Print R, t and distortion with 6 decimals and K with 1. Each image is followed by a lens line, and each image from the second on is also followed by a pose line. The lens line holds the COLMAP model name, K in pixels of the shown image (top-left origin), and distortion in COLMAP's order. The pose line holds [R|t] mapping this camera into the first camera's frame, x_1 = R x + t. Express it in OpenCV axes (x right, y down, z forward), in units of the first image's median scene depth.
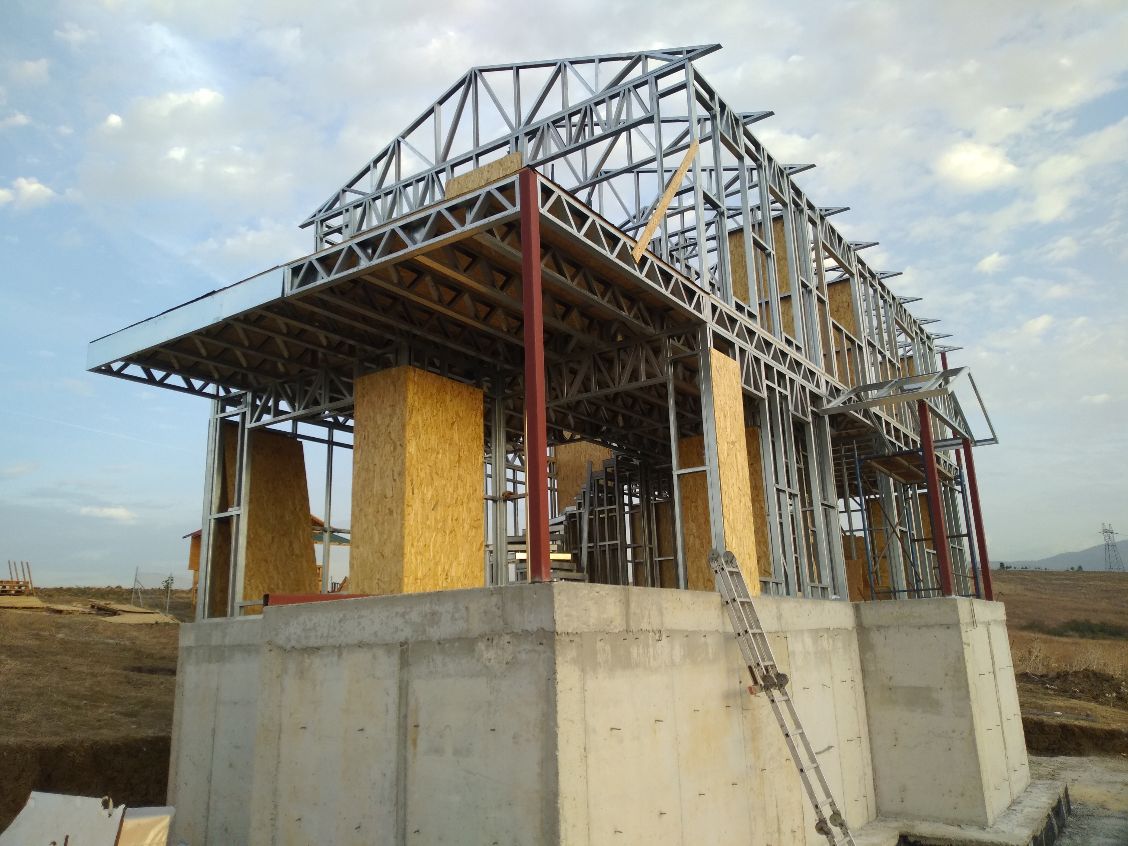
lens RADIAL K [[861.2, 0, 567.0], [0, 861.2, 427.4], [0, 0, 1]] dist [0.114461, -0.208118]
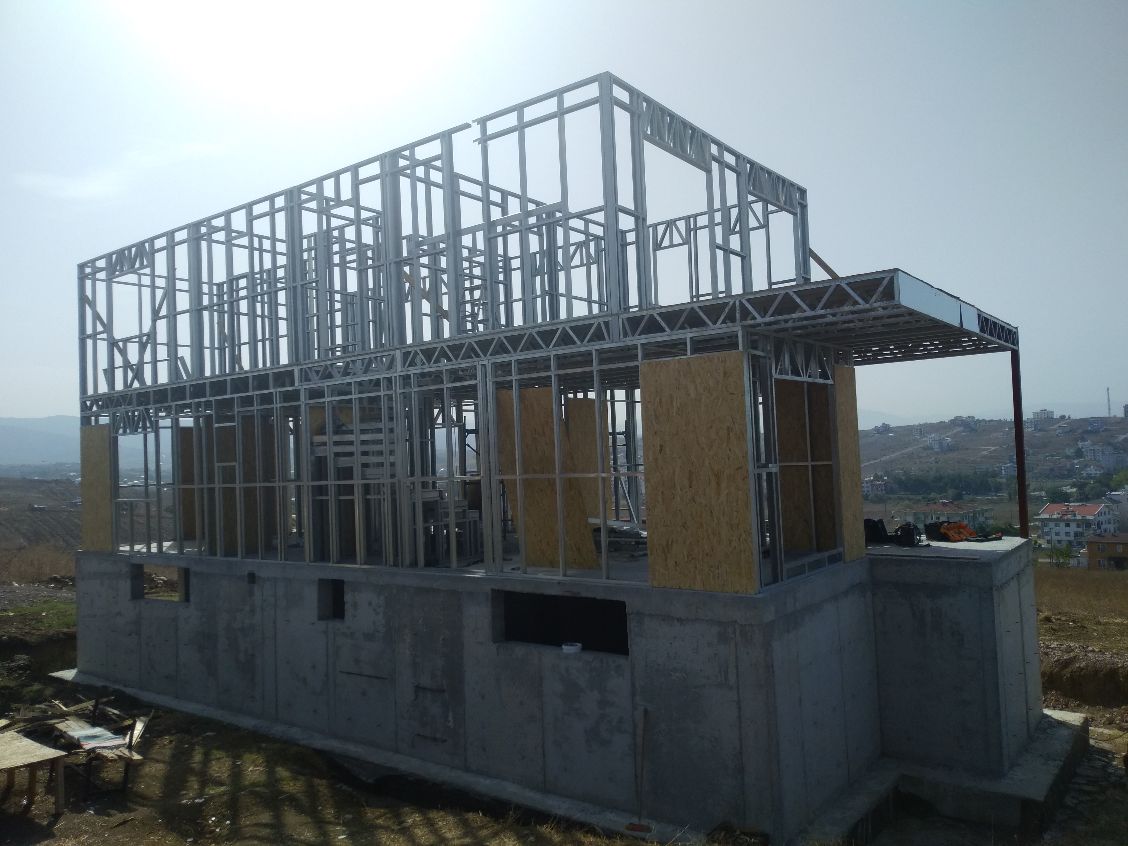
lens RADIAL K [[861.2, 0, 567.0], [0, 861.2, 427.4], [0, 0, 1]] dist [0.114461, -0.208118]
pose [[0.054515, 0.067588, 0.996223, -1.512993], [-0.194787, 0.979258, -0.055778, 0.170837], [-0.979329, -0.191010, 0.066550, 1.348244]]
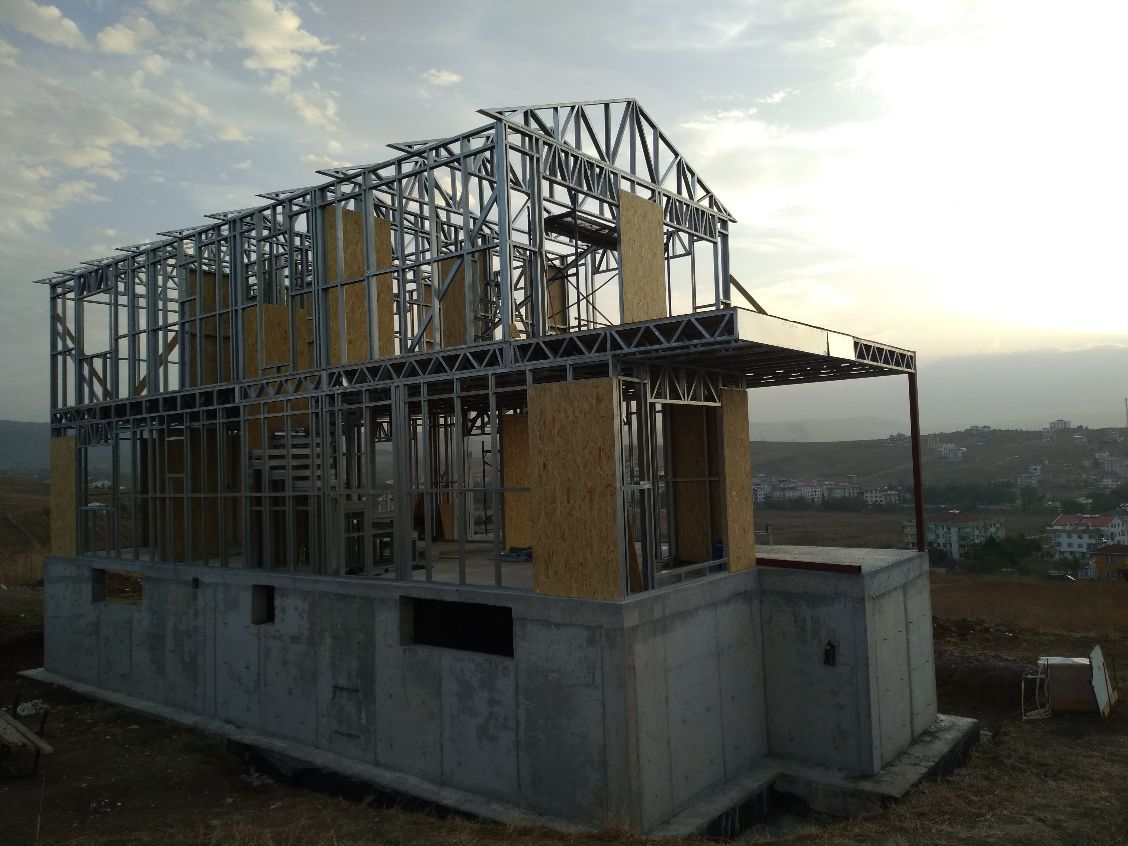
lens RADIAL K [[861.2, 0, 567.0], [0, 861.2, 427.4], [0, 0, 1]] dist [0.114461, -0.208118]
pose [[0.070956, 0.076388, 0.994550, -1.593771], [-0.201584, 0.977588, -0.060703, 0.126959], [-0.976898, -0.196179, 0.084764, 1.182147]]
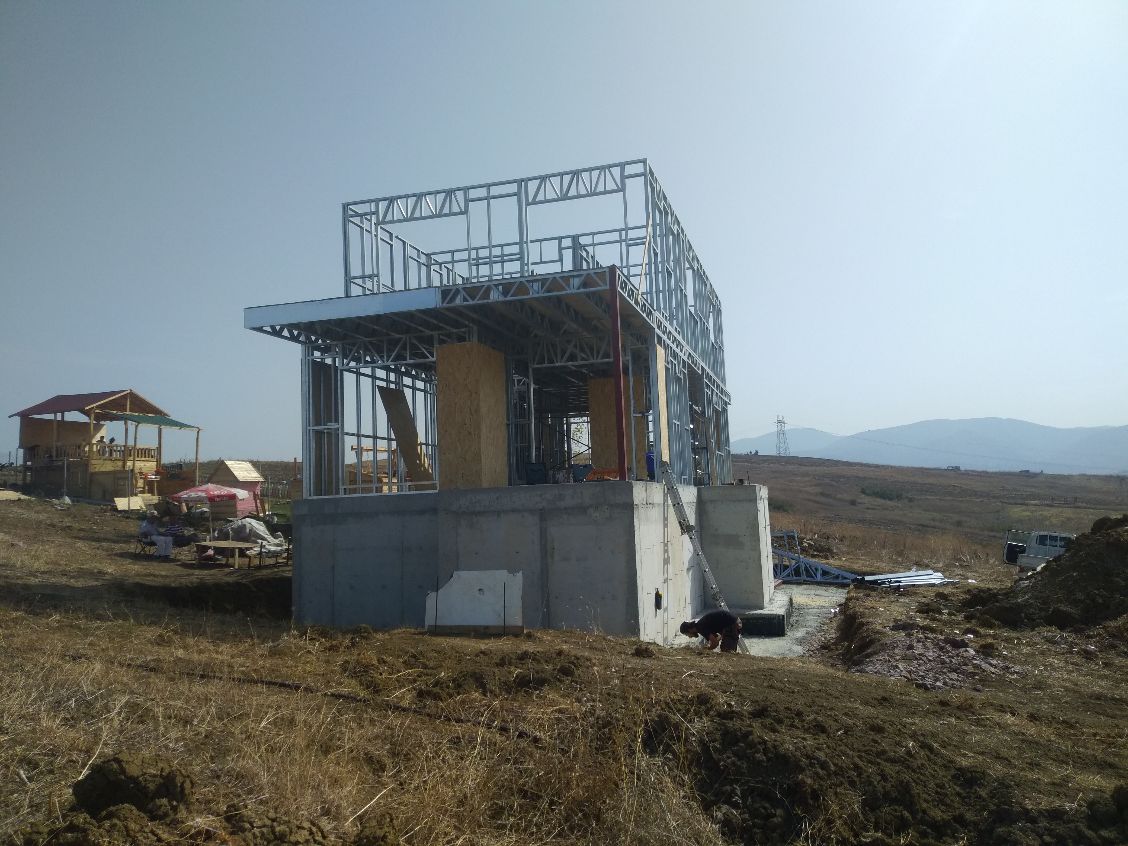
lens RADIAL K [[862.8, 0, 564.0], [0, 862.8, 423.0], [0, 0, 1]] dist [0.117001, -0.221179]
pose [[0.952463, 0.026884, 0.303466, -0.529709], [-0.067067, 0.990165, 0.122780, -0.135600], [-0.297181, -0.137296, 0.944898, -0.599198]]
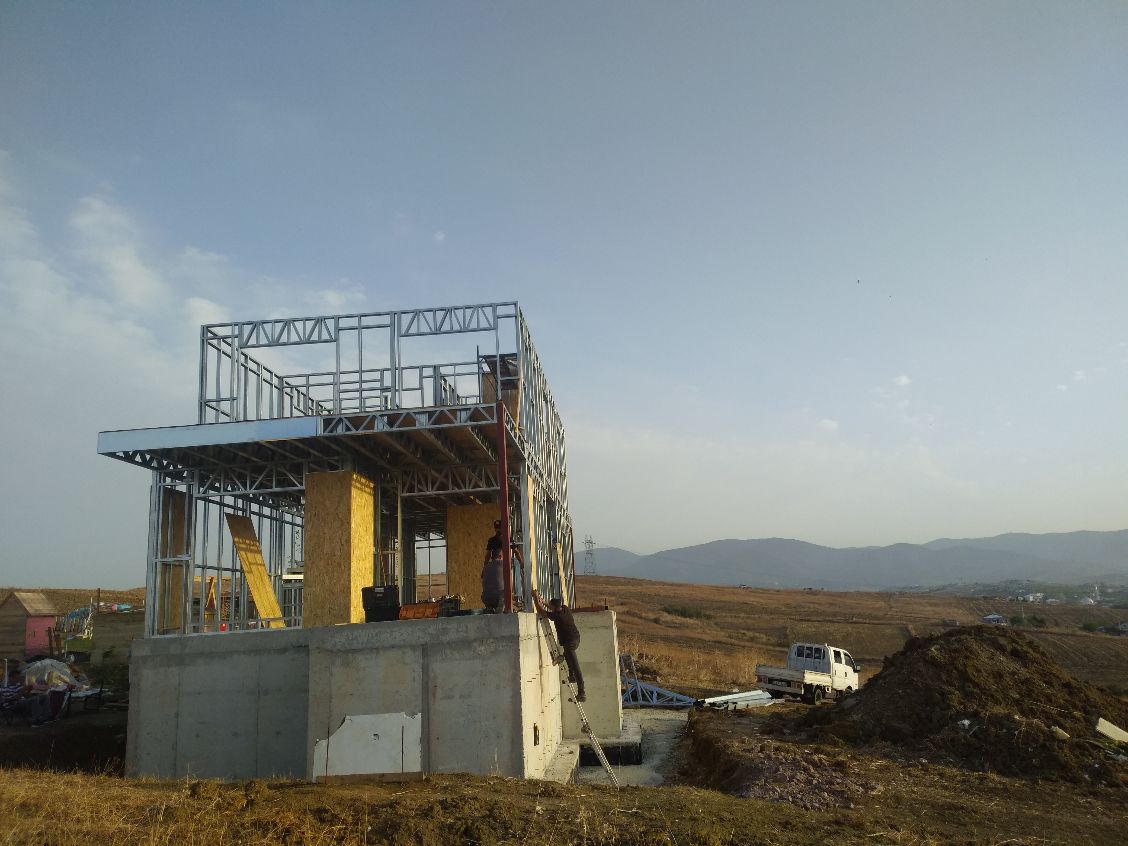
lens RADIAL K [[861.2, 0, 567.0], [0, 861.2, 427.4], [0, 0, 1]] dist [0.114461, -0.208118]
pose [[0.863570, 0.092933, 0.495591, -0.654485], [-0.091528, 0.995432, -0.027174, -0.148674], [-0.495853, -0.021894, 0.868131, -0.585332]]
